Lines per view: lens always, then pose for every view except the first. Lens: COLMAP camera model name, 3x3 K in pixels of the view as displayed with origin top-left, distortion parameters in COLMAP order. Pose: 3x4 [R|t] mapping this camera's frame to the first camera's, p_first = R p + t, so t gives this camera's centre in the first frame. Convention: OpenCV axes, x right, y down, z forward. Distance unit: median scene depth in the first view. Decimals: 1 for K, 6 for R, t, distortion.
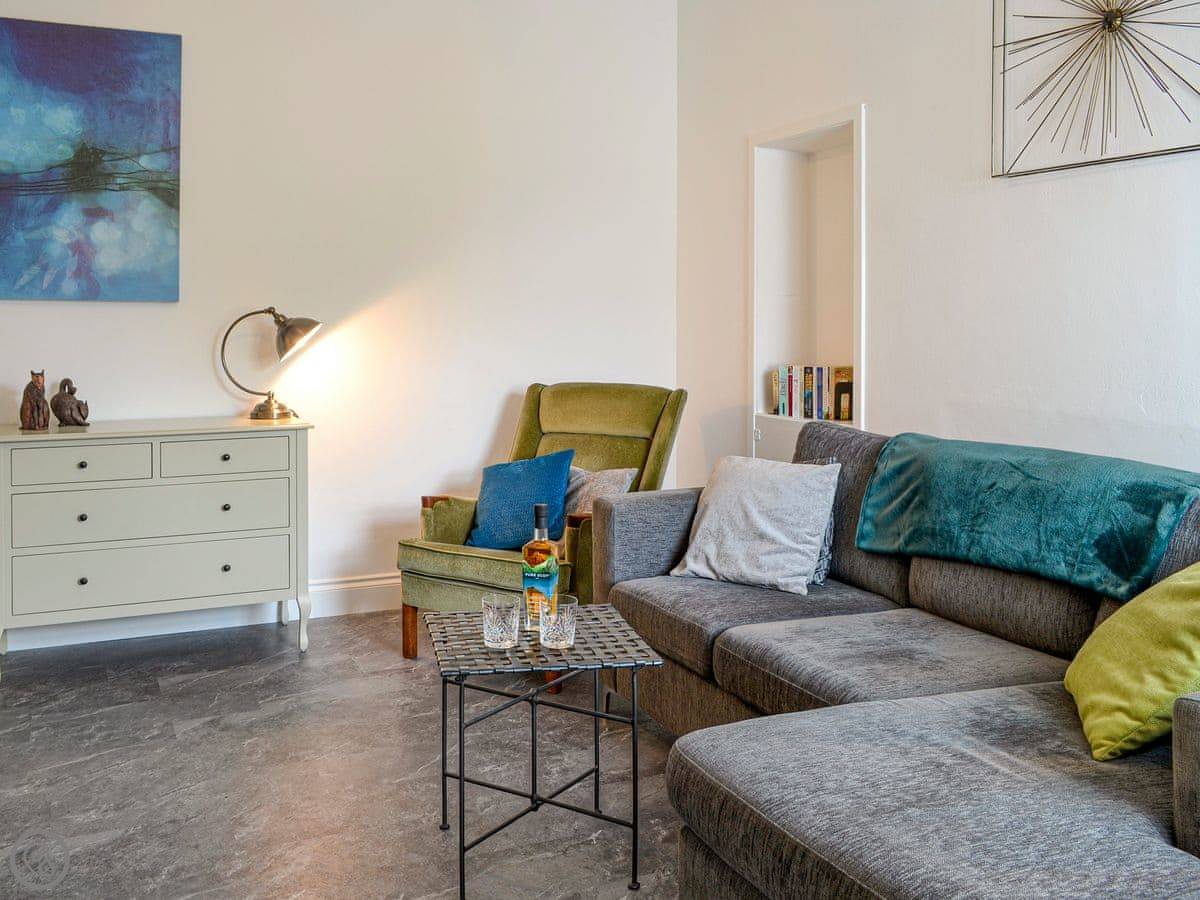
lens RADIAL K [[1124.7, 0, 600.0], [0, 1124.7, 450.0], [0, 0, 1]] dist [-0.084141, -0.000565]
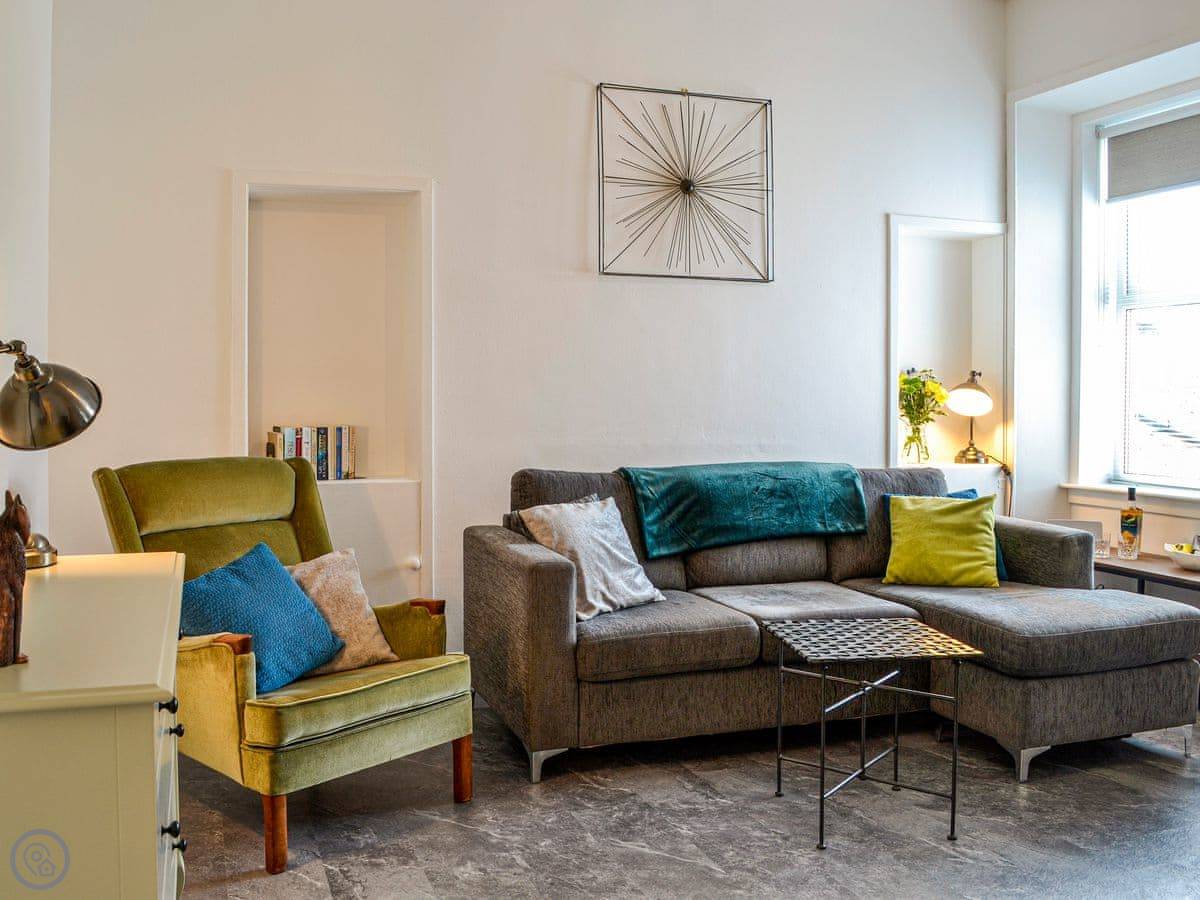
lens RADIAL K [[1095.3, 0, 599.6], [0, 1095.3, 473.2], [0, 0, 1]] dist [-0.014748, -0.000880]
pose [[0.073349, -0.074742, 0.994502, -0.994820], [0.110520, 0.991655, 0.066377, -0.096084], [-0.991164, 0.105044, 0.080997, 0.932037]]
